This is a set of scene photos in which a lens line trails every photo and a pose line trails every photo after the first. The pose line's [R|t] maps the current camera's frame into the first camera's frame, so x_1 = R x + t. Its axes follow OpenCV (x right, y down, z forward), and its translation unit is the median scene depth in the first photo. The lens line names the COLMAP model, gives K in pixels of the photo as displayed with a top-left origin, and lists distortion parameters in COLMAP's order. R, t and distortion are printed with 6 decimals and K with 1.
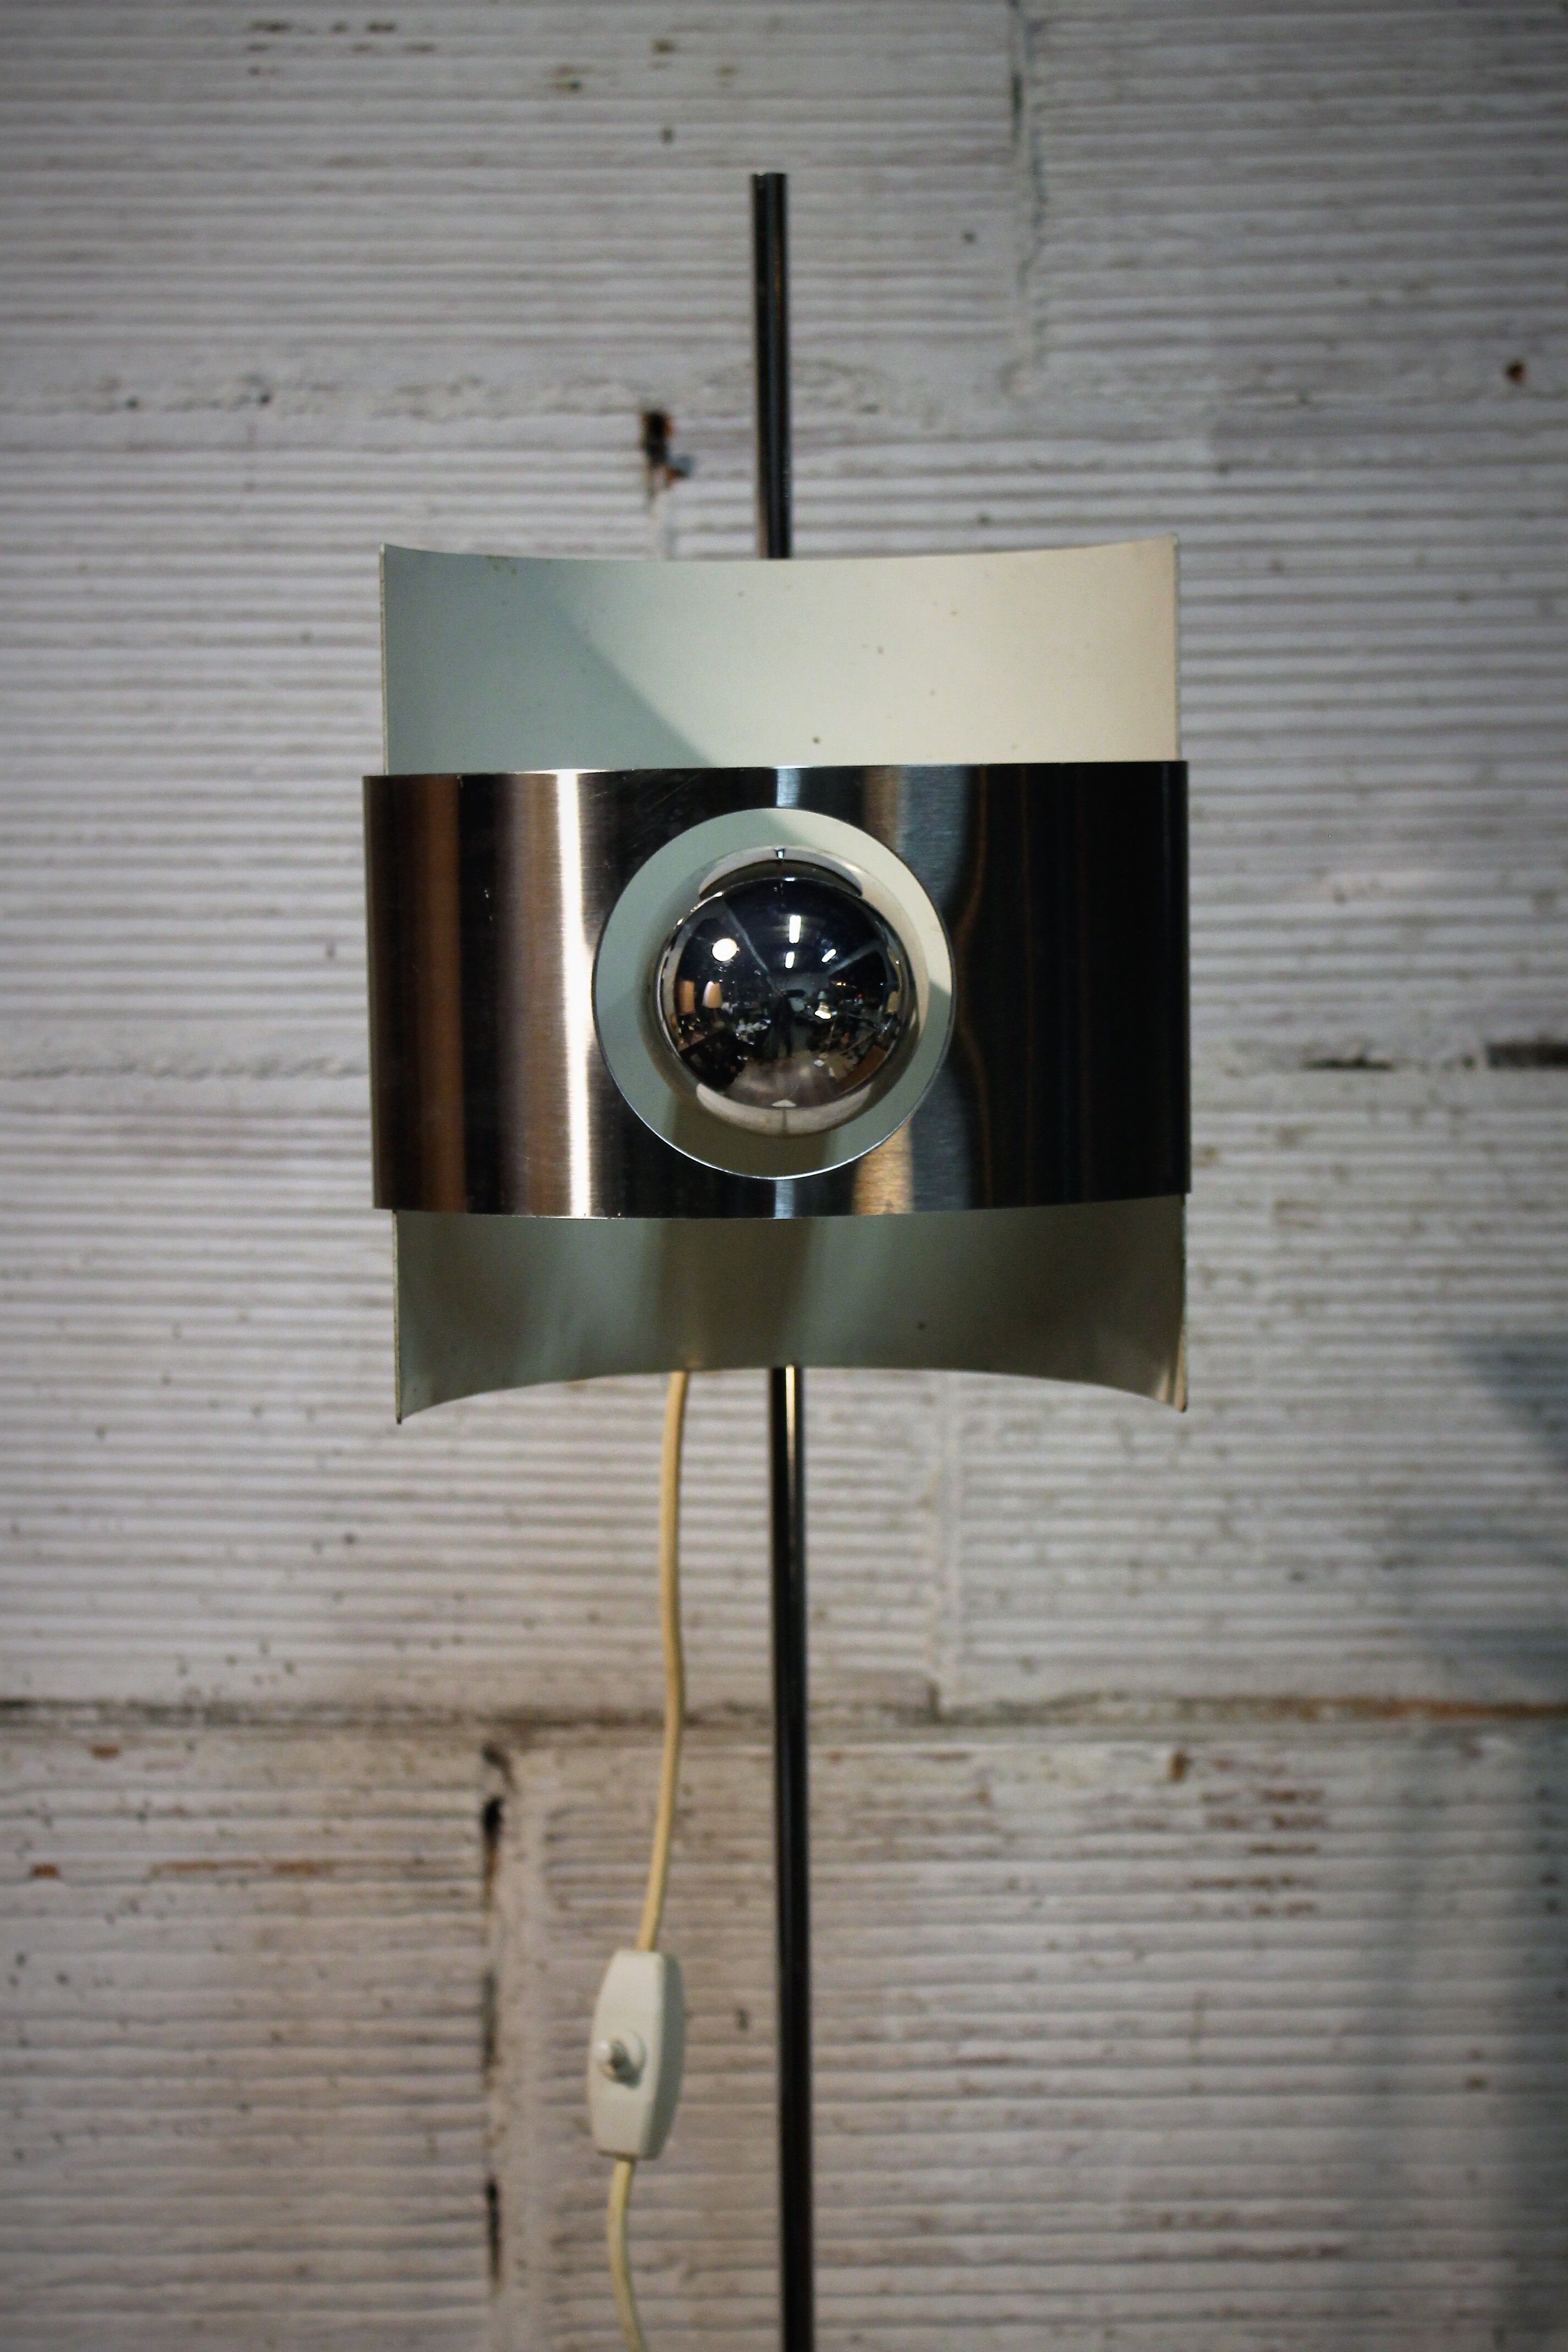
lens RADIAL K [[4288.0, 0, 787.4], [0, 4288.0, 1217.9], [0, 0, 1]] dist [-0.005268, 0.000000]
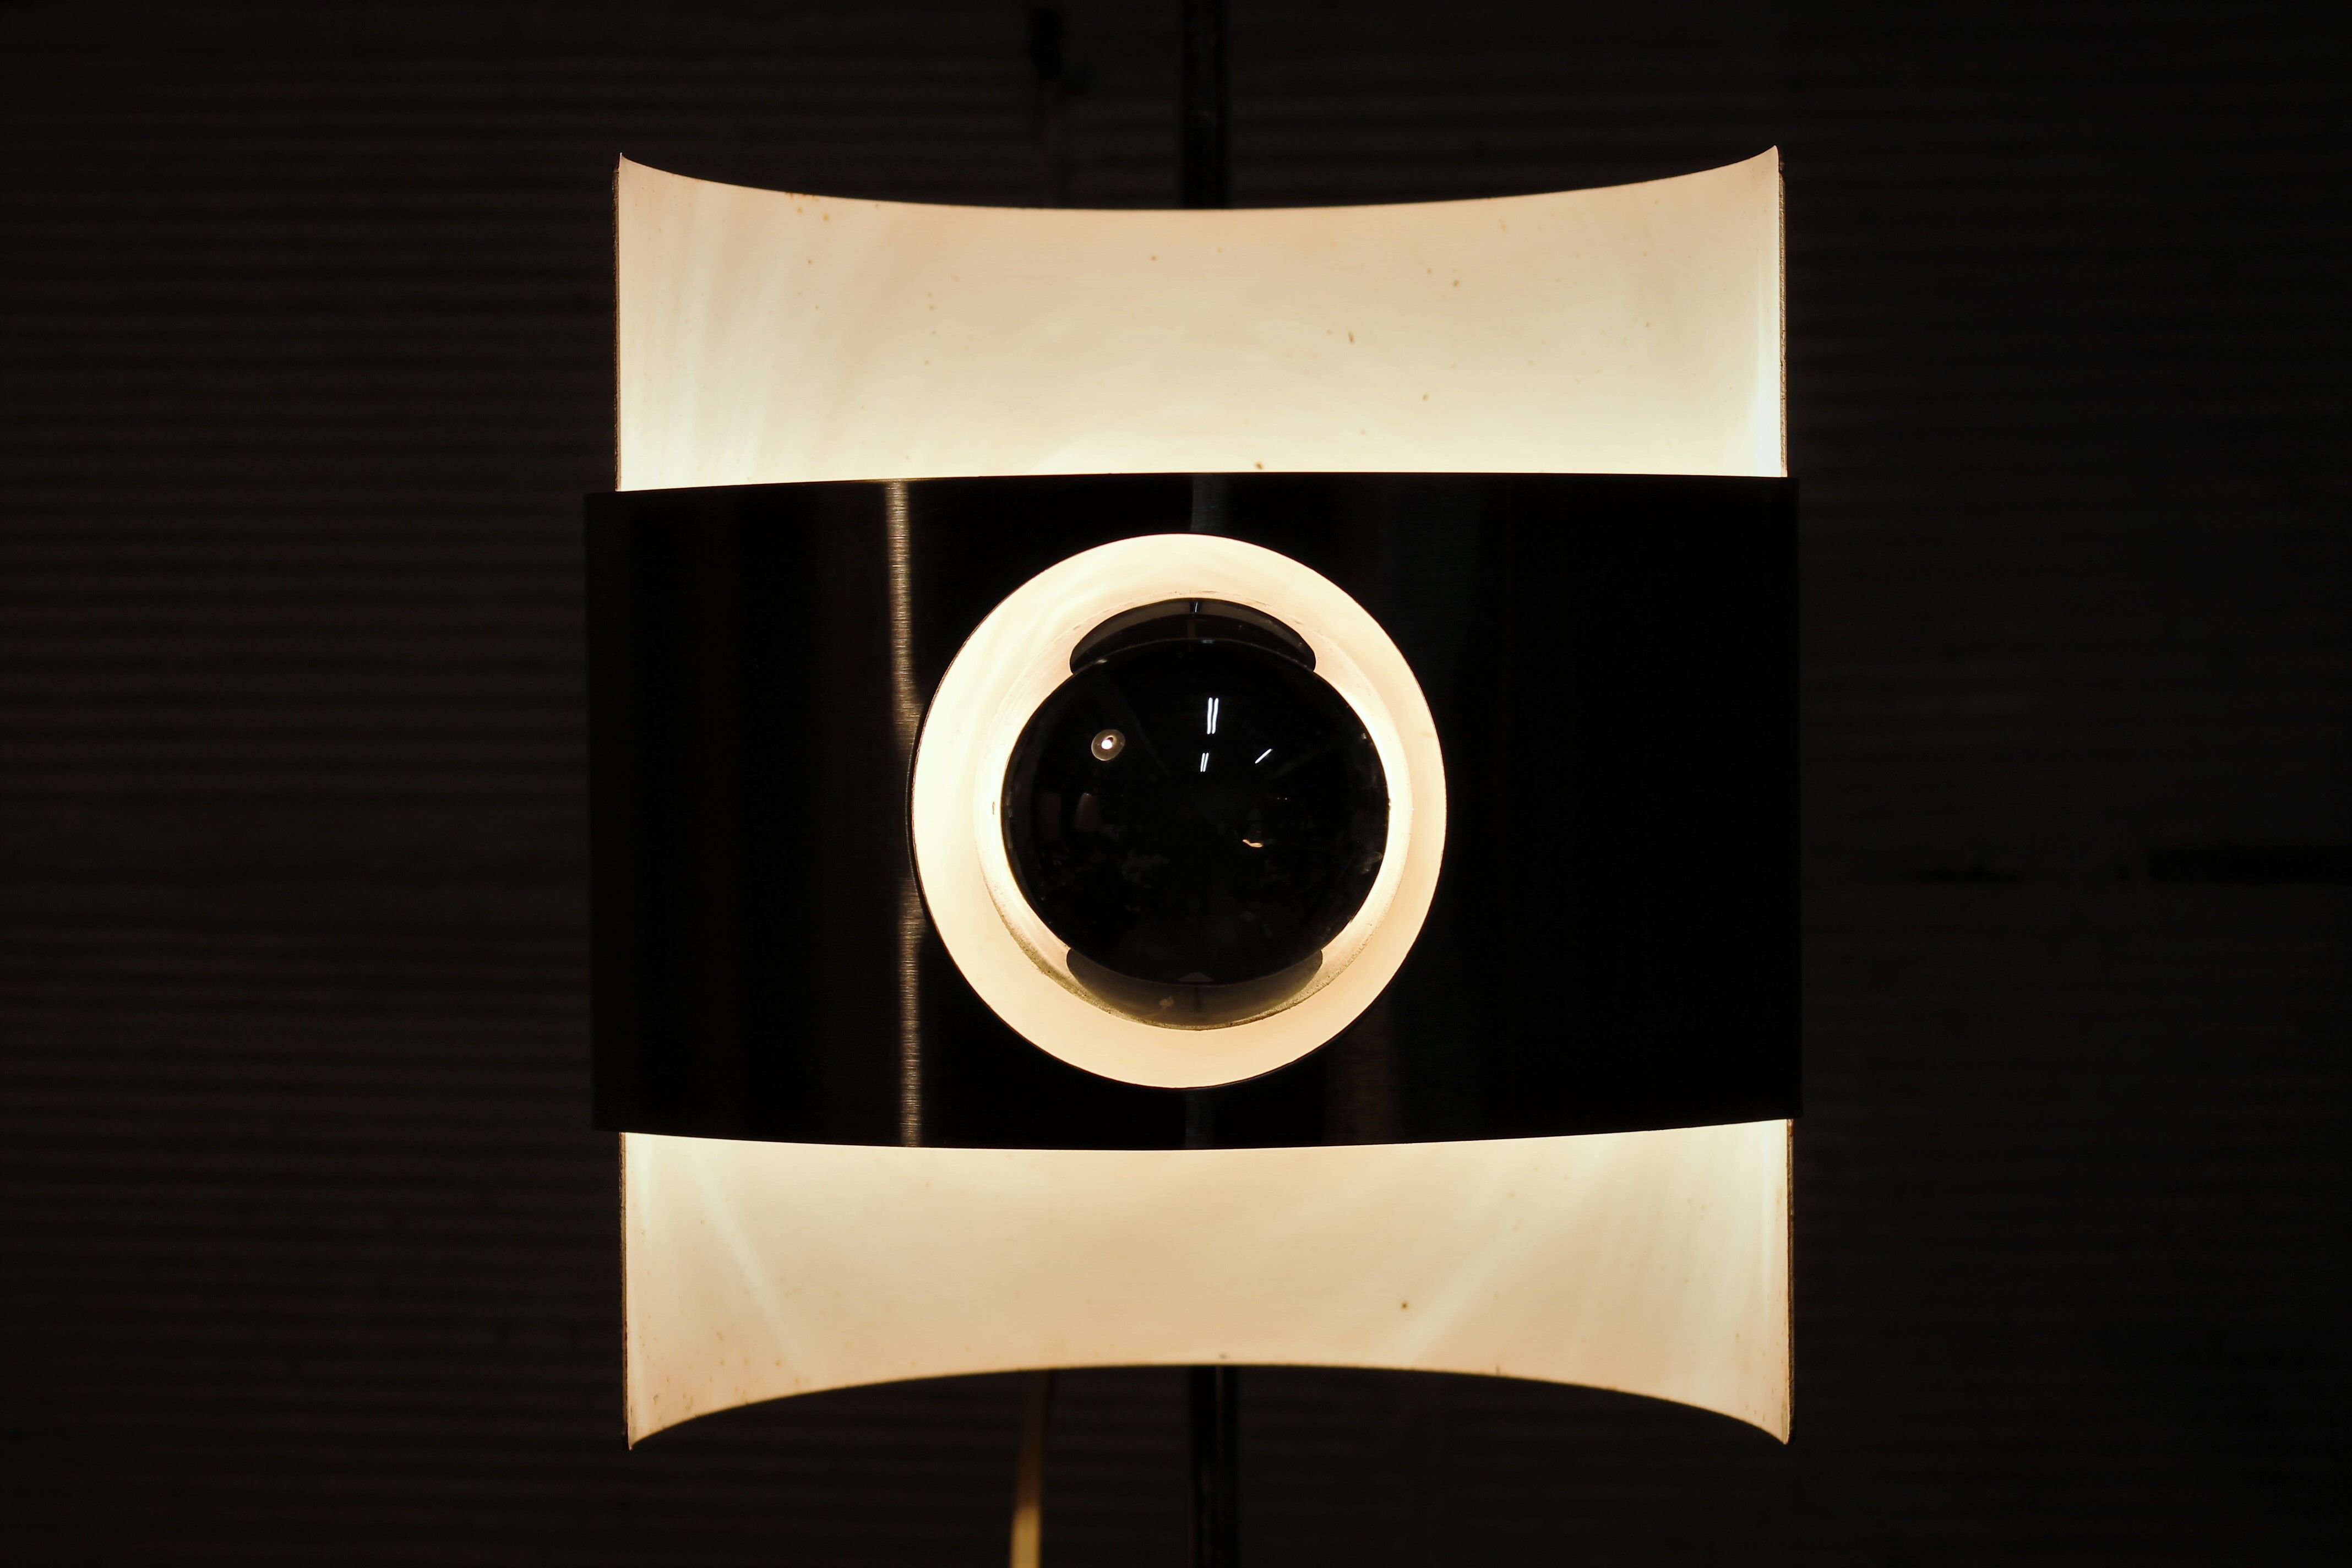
lens RADIAL K [[4631.2, 0, 1182.3], [0, 4631.2, 773.3], [0, 0, 1]] dist [0.062012, 0.000000]
pose [[0.999918, 0.005911, -0.011329, 0.003458], [-0.006382, 0.999096, -0.042033, -0.018911], [0.011070, 0.042102, 0.999052, 0.189292]]
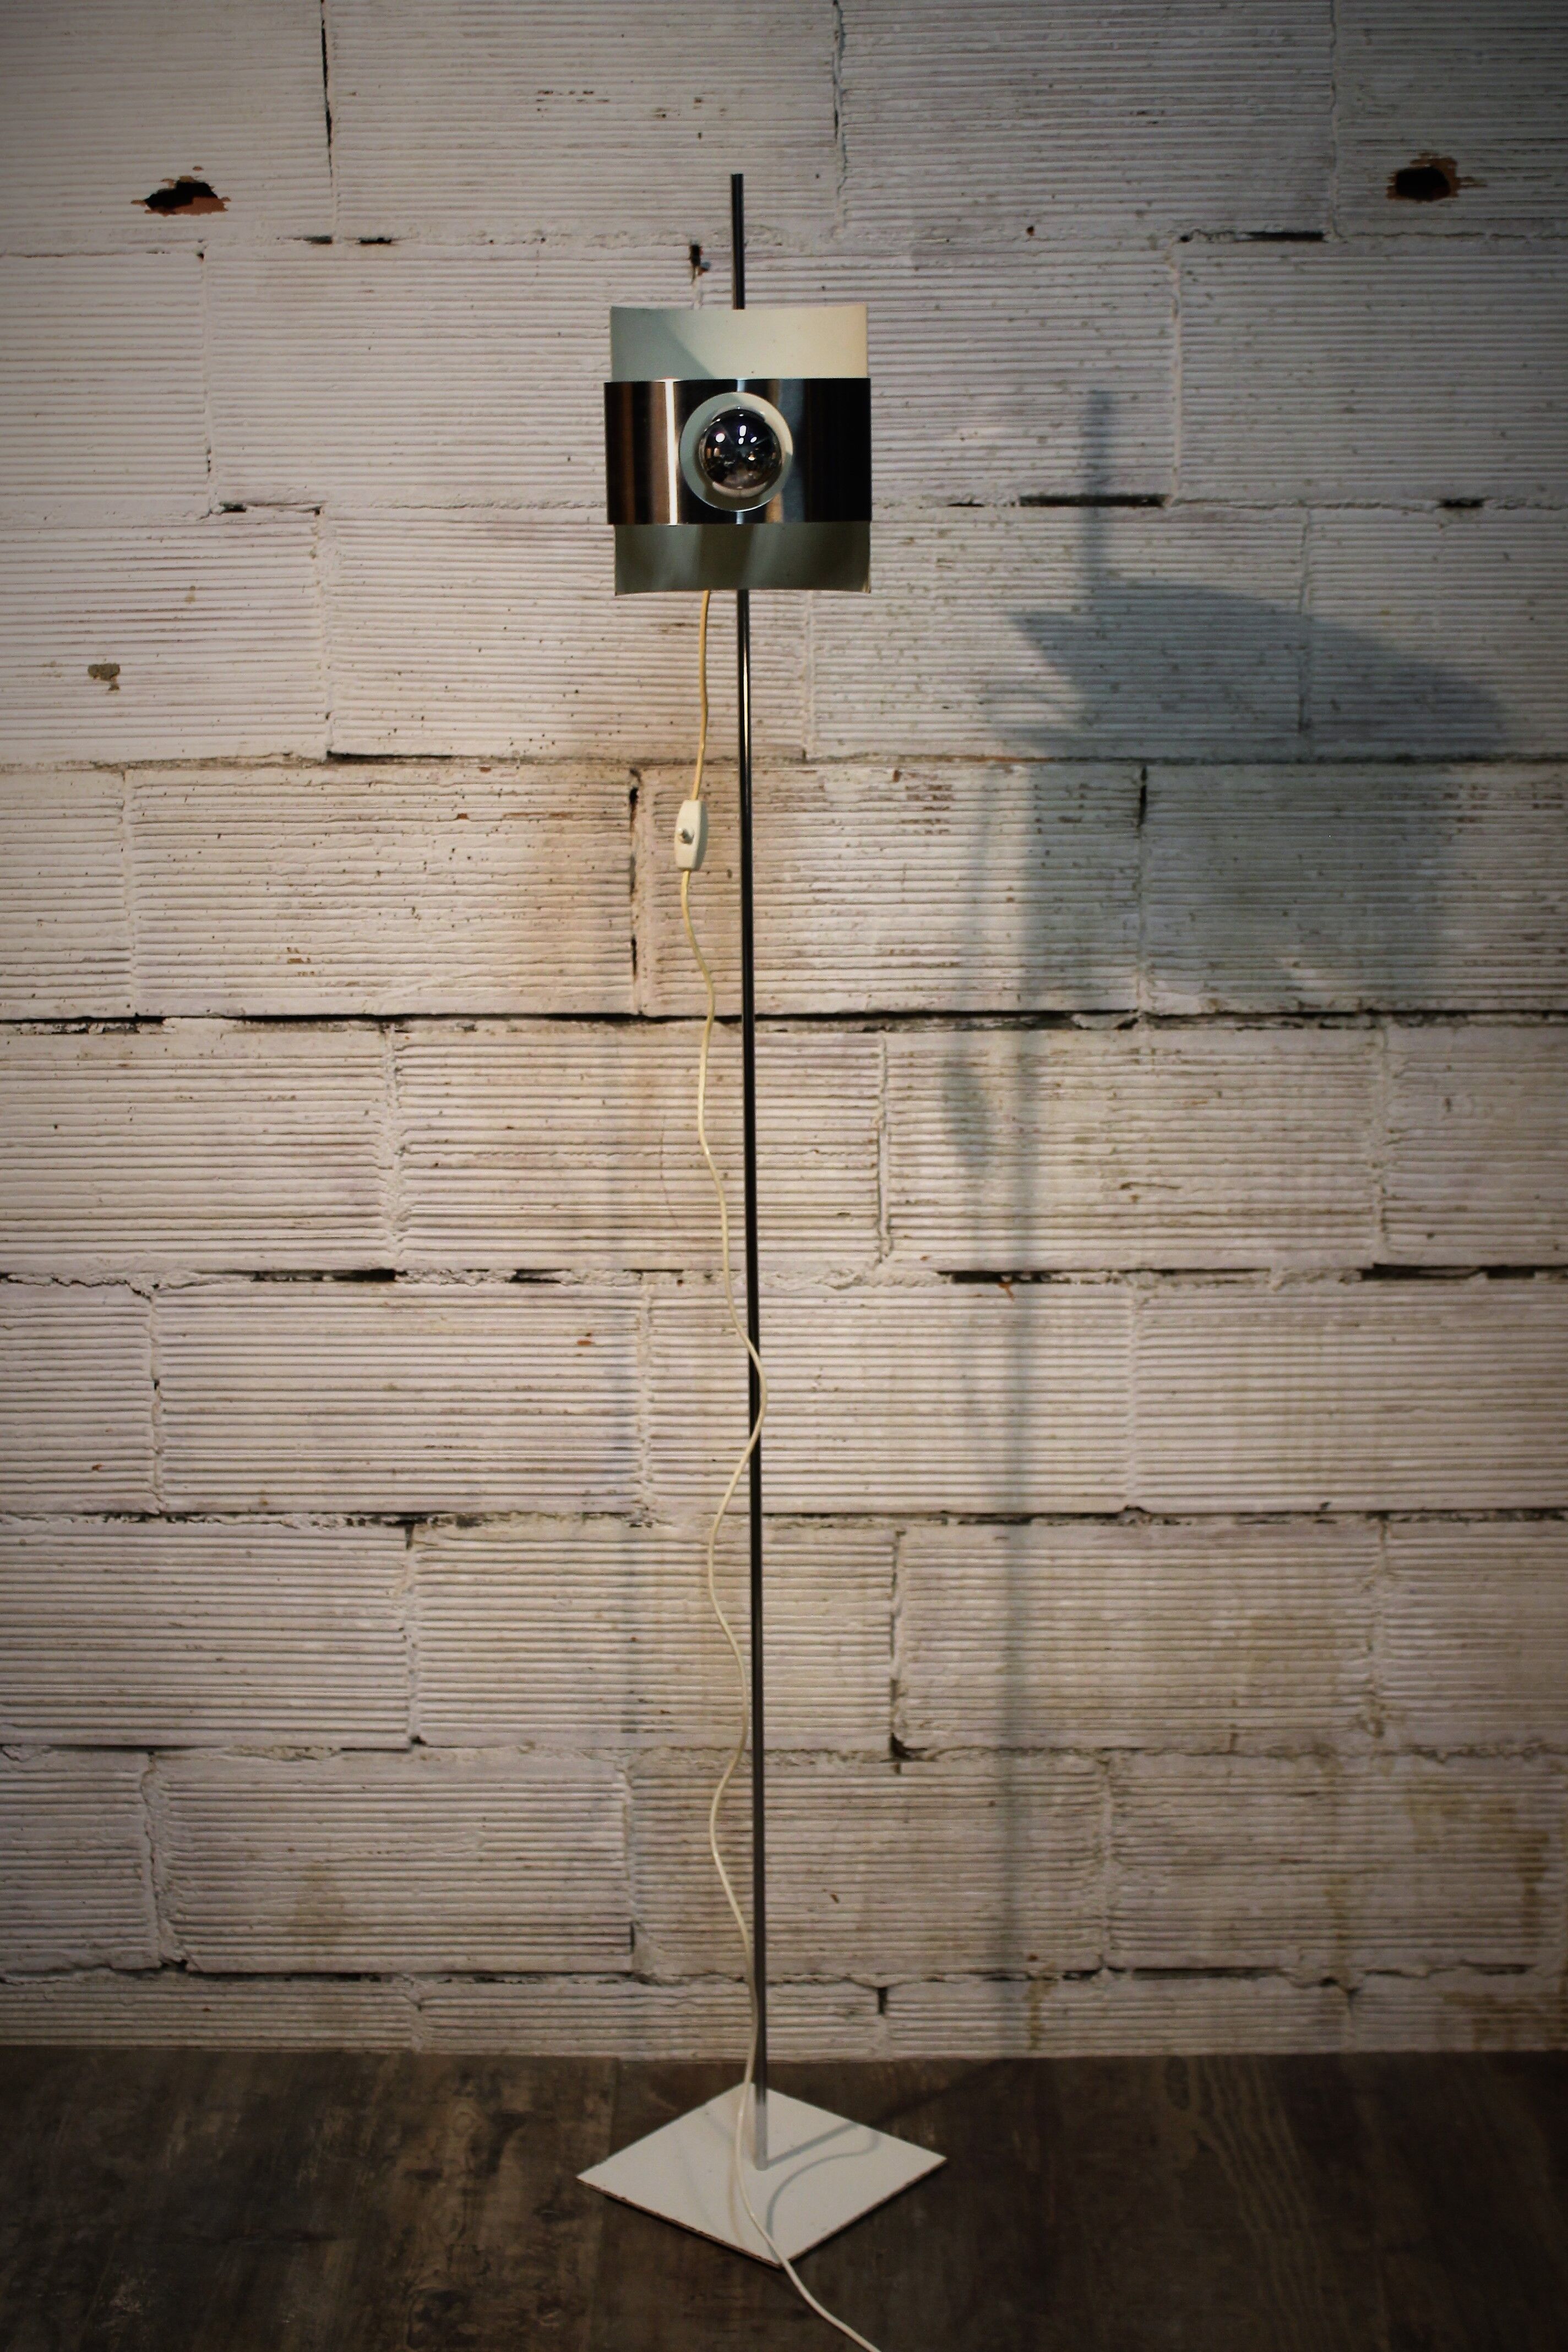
lens RADIAL K [[3294.6, 0, 794.1], [0, 3294.6, 1190.0], [0, 0, 1]] dist [-0.051673, 0.000000]
pose [[0.999992, 0.001608, 0.003623, 0.021931], [-0.002048, 0.992170, 0.124880, 0.127244], [-0.003394, -0.124887, 0.992165, -1.014560]]
